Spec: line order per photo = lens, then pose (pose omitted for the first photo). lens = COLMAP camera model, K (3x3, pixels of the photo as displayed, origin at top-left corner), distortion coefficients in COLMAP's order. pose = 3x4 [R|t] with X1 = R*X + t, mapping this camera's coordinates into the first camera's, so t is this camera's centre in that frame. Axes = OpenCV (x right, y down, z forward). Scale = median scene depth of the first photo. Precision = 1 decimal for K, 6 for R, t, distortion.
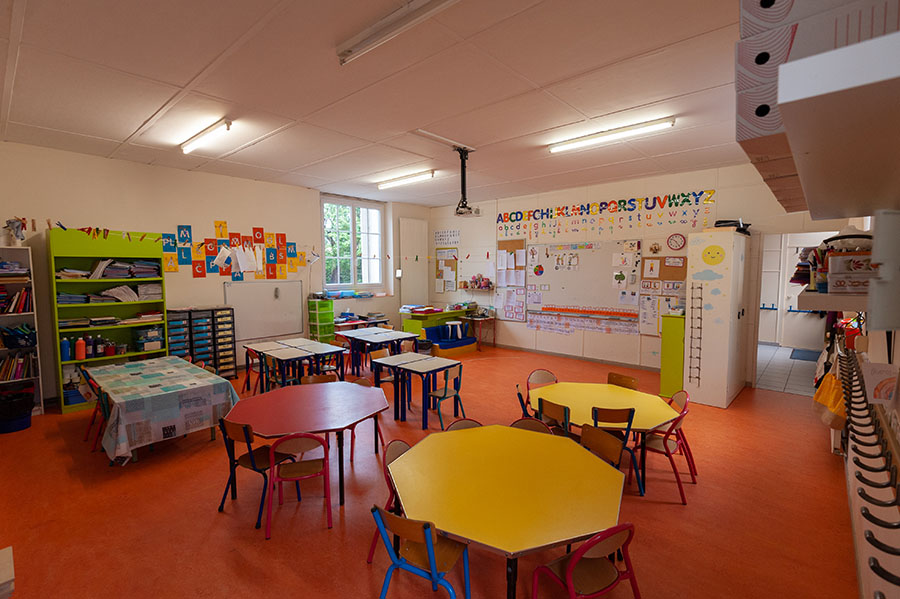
lens RADIAL K [[412.0, 0, 451.1], [0, 412.0, 299.6], [0, 0, 1]] dist [0.018029, -0.008886]
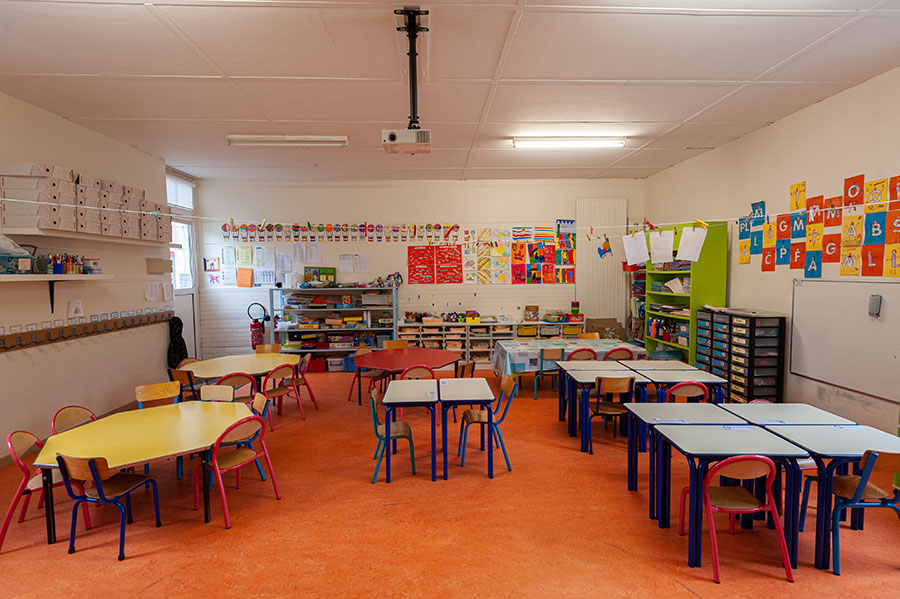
lens RADIAL K [[412.0, 0, 448.4], [0, 412.0, 295.3], [0, 0, 1]] dist [0.018029, -0.008886]
pose [[-0.727730, 0.054421, -0.683701, 0.291645], [-0.033387, 0.992854, 0.114566, -0.075964], [0.685050, 0.106200, -0.720713, 1.146613]]
